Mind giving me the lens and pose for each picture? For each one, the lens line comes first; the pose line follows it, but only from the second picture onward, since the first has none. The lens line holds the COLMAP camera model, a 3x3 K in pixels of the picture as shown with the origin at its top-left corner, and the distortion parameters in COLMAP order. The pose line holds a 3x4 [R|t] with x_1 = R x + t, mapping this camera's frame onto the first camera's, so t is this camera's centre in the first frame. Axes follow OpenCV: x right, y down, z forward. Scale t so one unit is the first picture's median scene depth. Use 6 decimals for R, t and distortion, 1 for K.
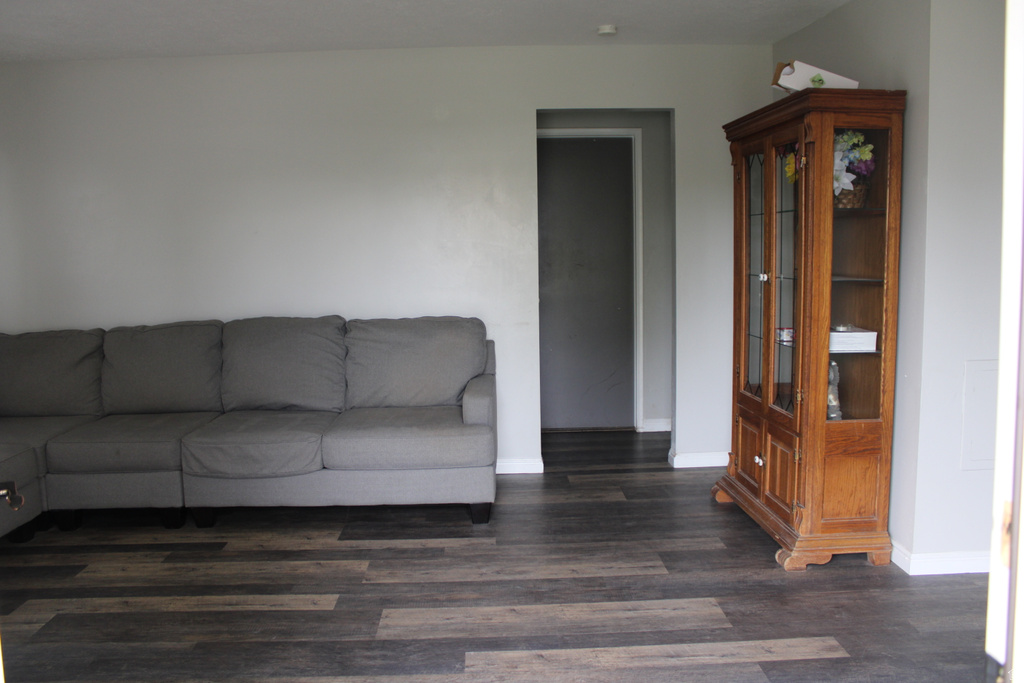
lens RADIAL K [[850.4, 0, 510.0], [0, 850.4, 341.5], [0, 0, 1]] dist [-0.151201, 0.137839]
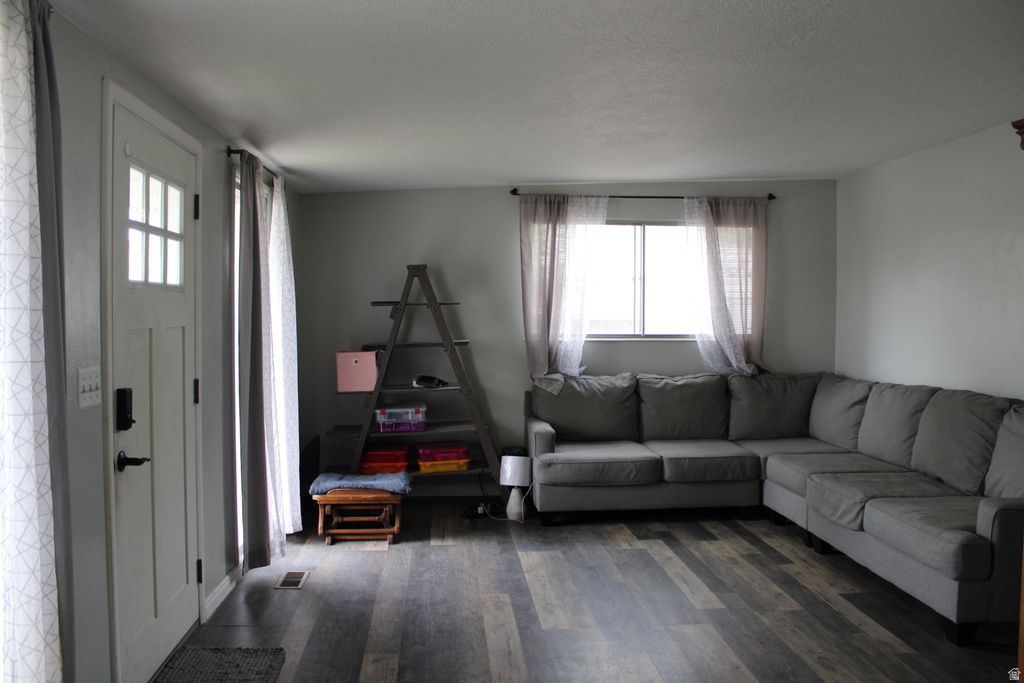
lens RADIAL K [[850.4, 0, 510.0], [0, 850.4, 341.5], [0, 0, 1]] dist [-0.151201, 0.137839]
pose [[0.039160, 0.058025, -0.997547, 0.895355], [-0.109391, 0.992561, 0.053440, -0.106894], [0.993227, 0.107030, 0.045216, 0.533590]]
